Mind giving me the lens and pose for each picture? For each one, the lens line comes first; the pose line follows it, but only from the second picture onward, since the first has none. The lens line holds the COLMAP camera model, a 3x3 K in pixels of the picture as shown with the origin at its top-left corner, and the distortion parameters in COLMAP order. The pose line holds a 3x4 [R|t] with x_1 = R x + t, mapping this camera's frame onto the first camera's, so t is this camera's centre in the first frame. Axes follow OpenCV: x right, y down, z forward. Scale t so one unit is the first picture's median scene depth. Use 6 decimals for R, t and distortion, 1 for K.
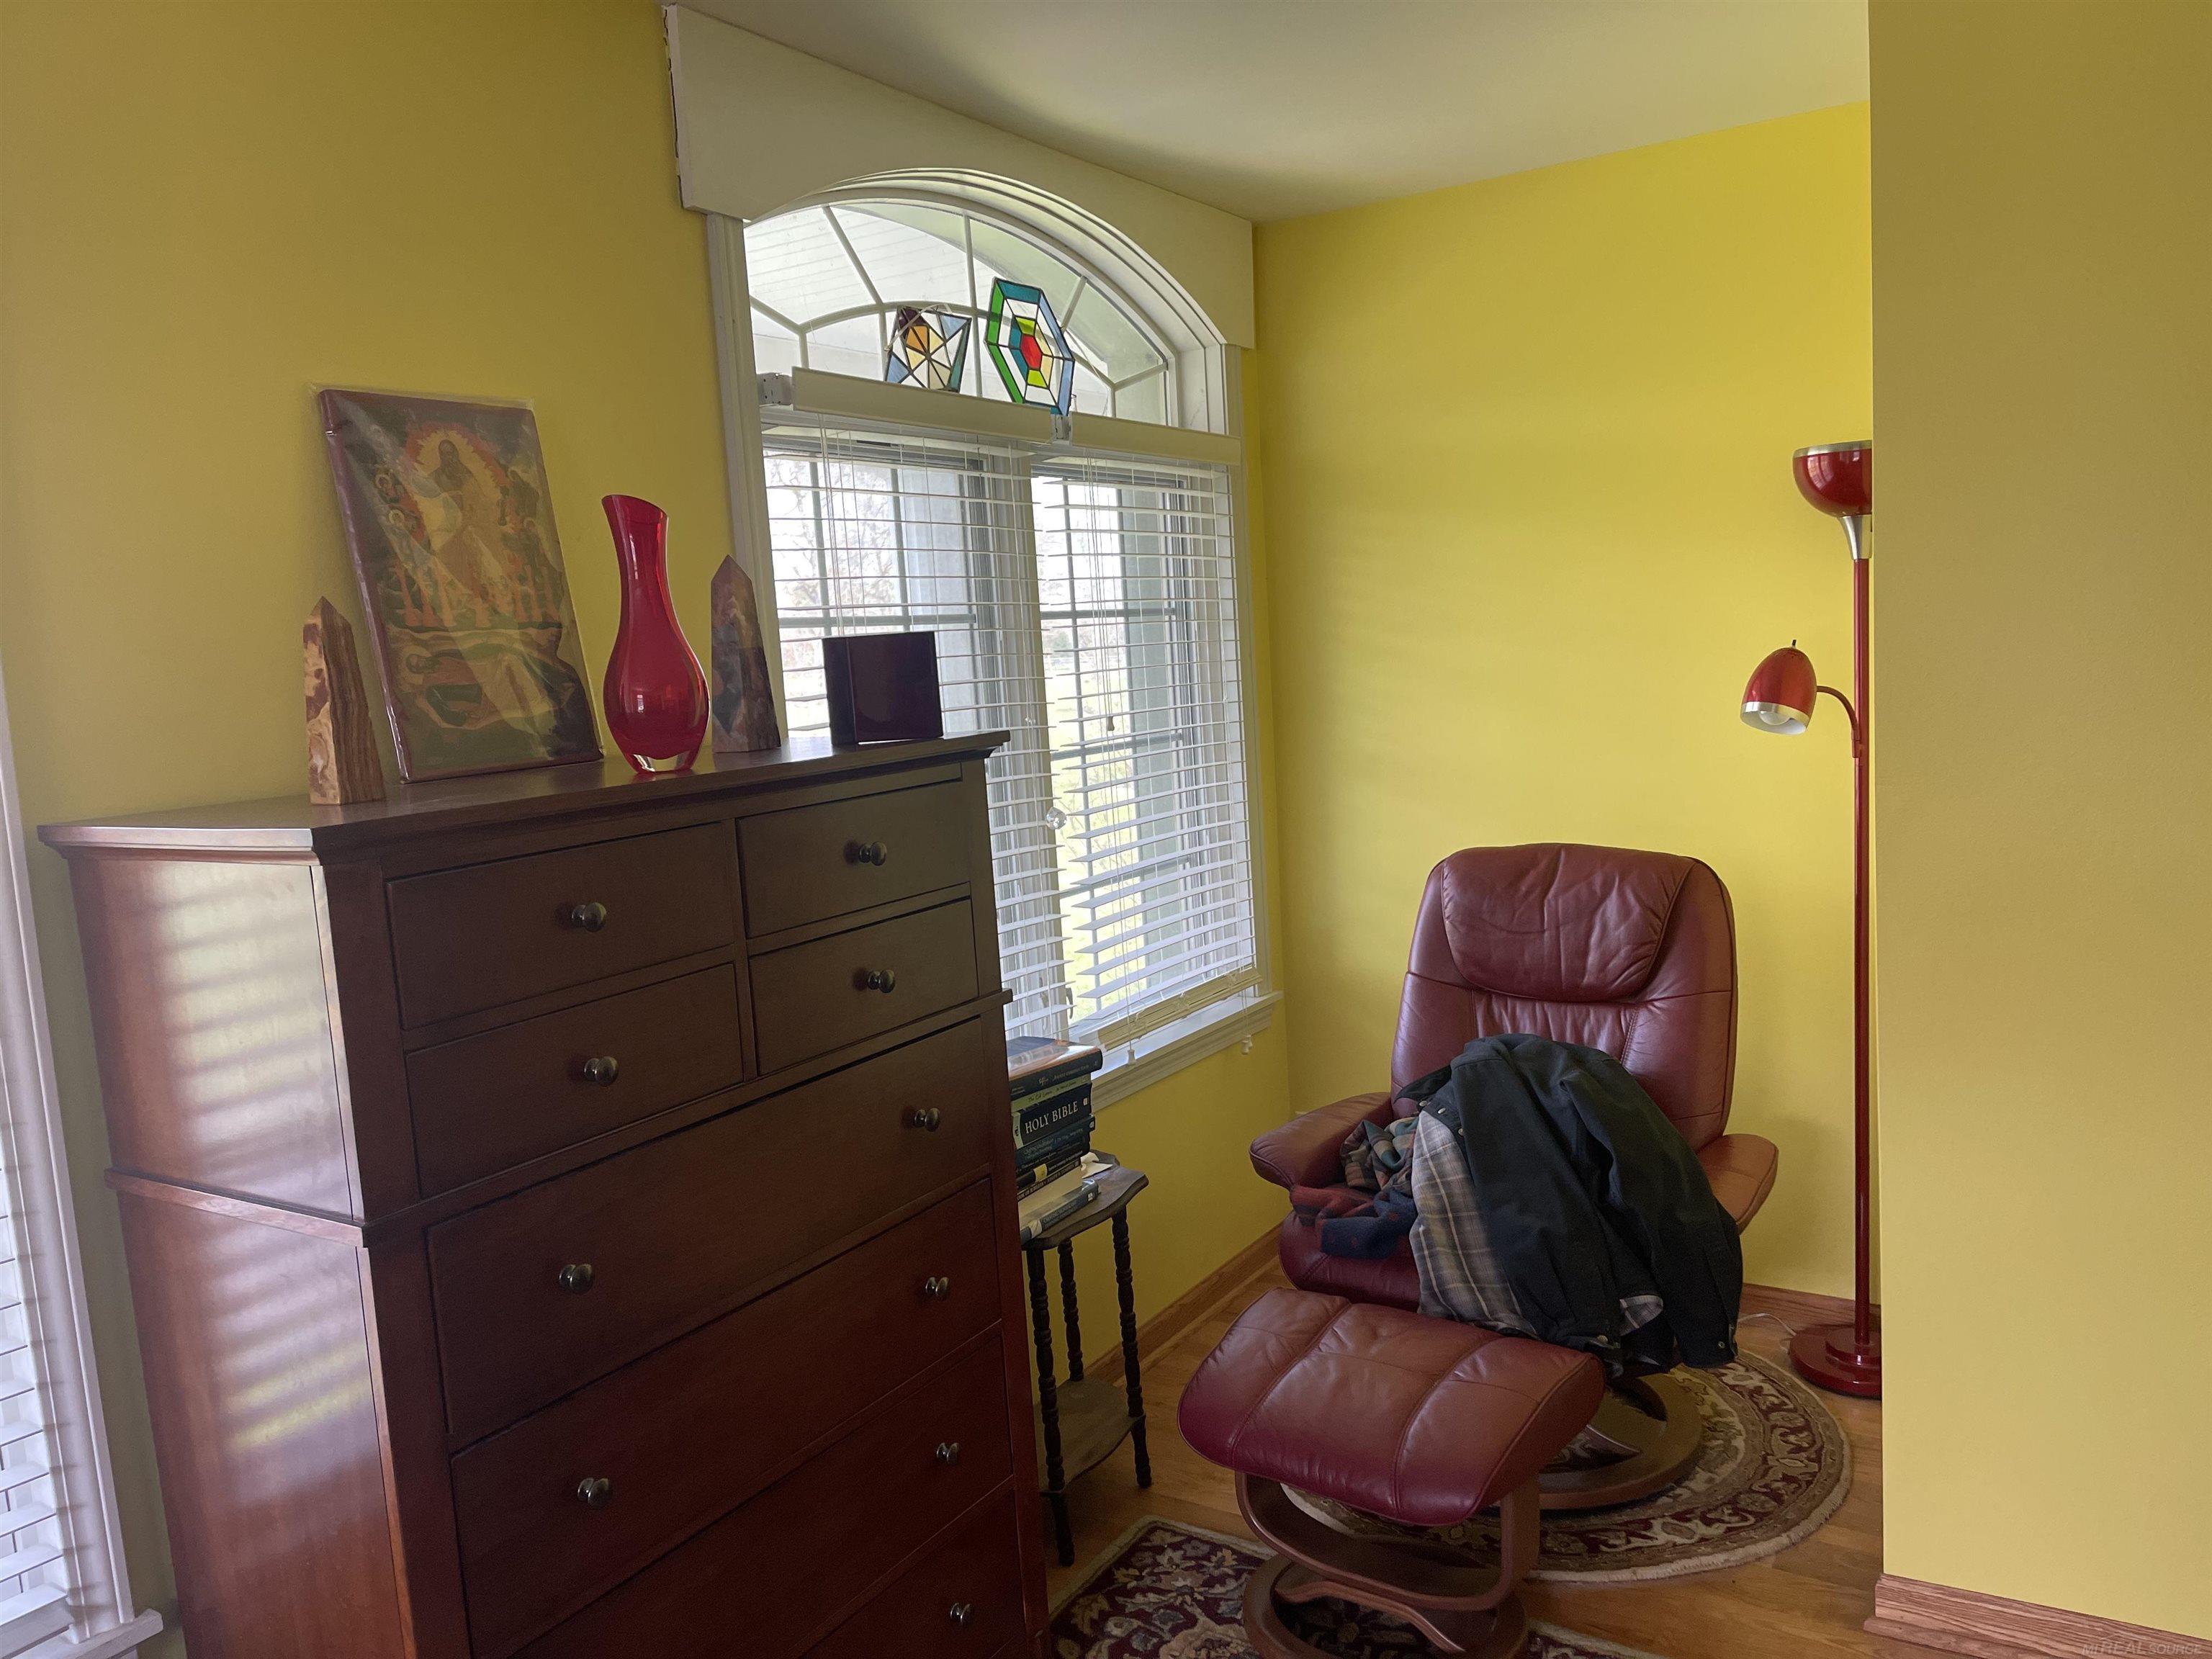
lens RADIAL K [[1664.2, 0, 1088.7], [0, 1664.2, 833.5], [0, 0, 1]] dist [0.064405, -0.083954]
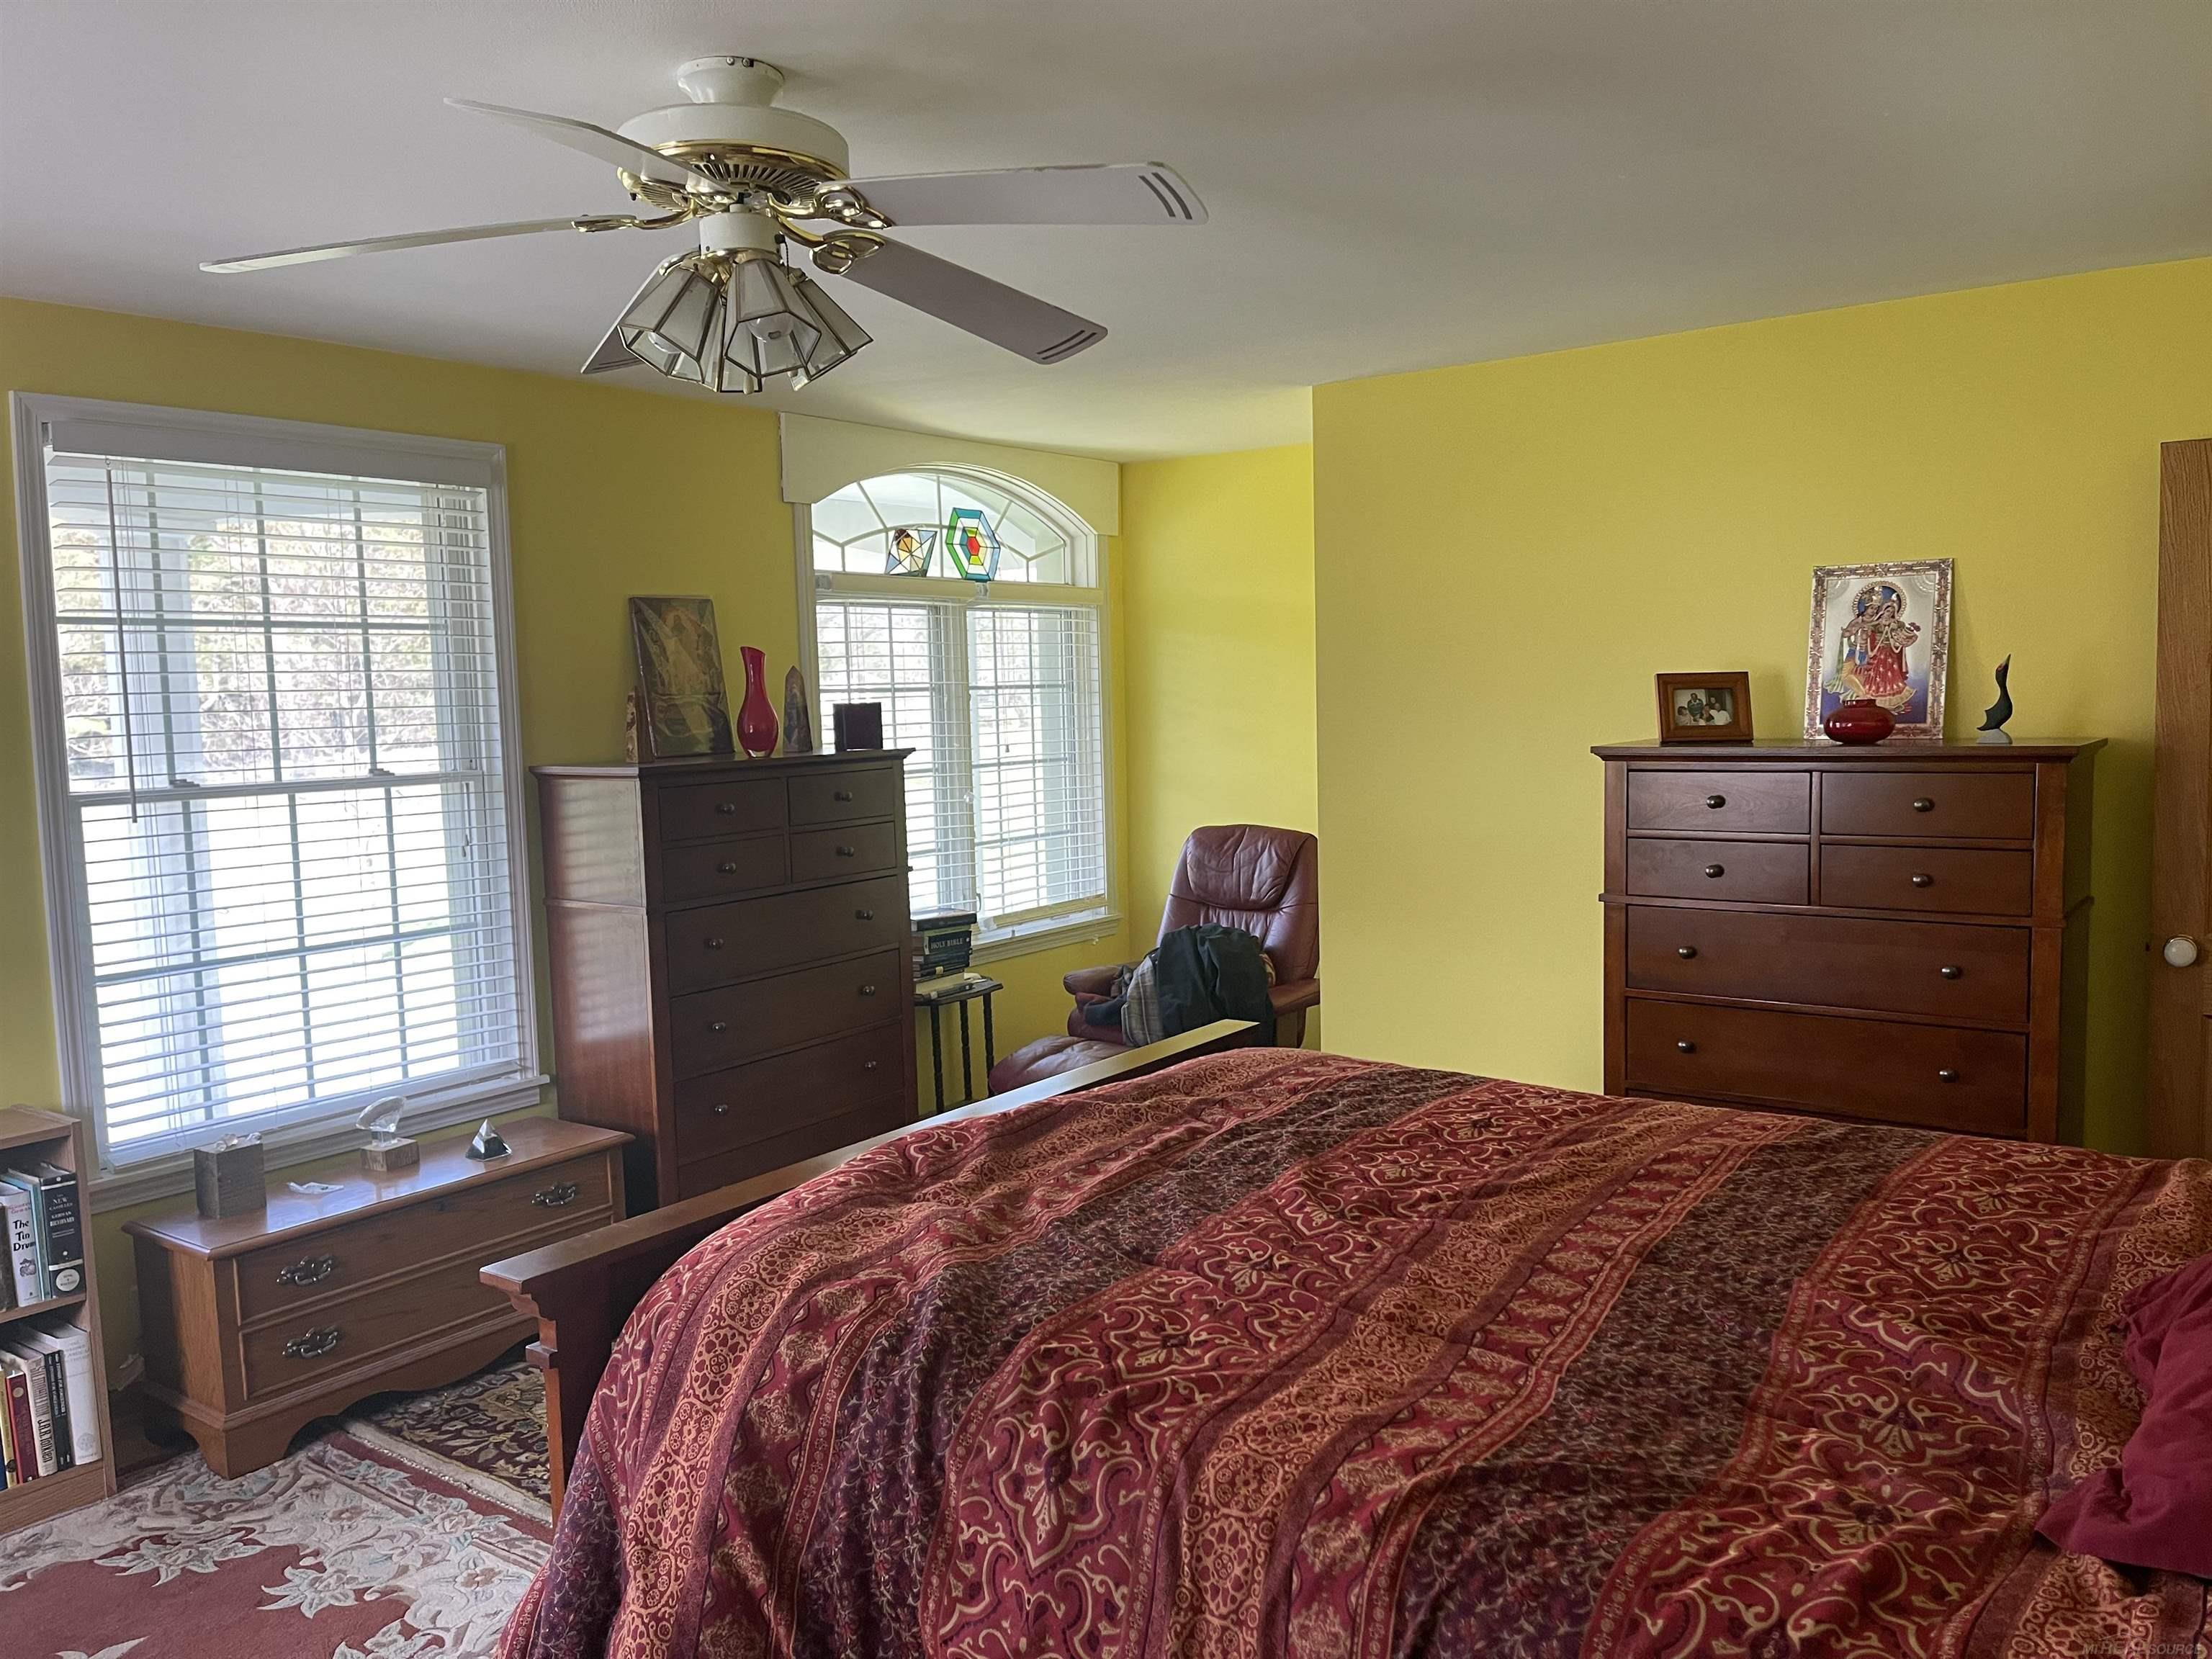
lens RADIAL K [[1664.2, 0, 1119.1], [0, 1664.2, 835.7], [0, 0, 1]] dist [0.064405, -0.083954]
pose [[0.997854, 0.043785, -0.048687, 0.272733], [-0.044718, 0.998833, -0.018232, 0.067940], [0.047832, 0.020370, 0.998648, -0.976369]]
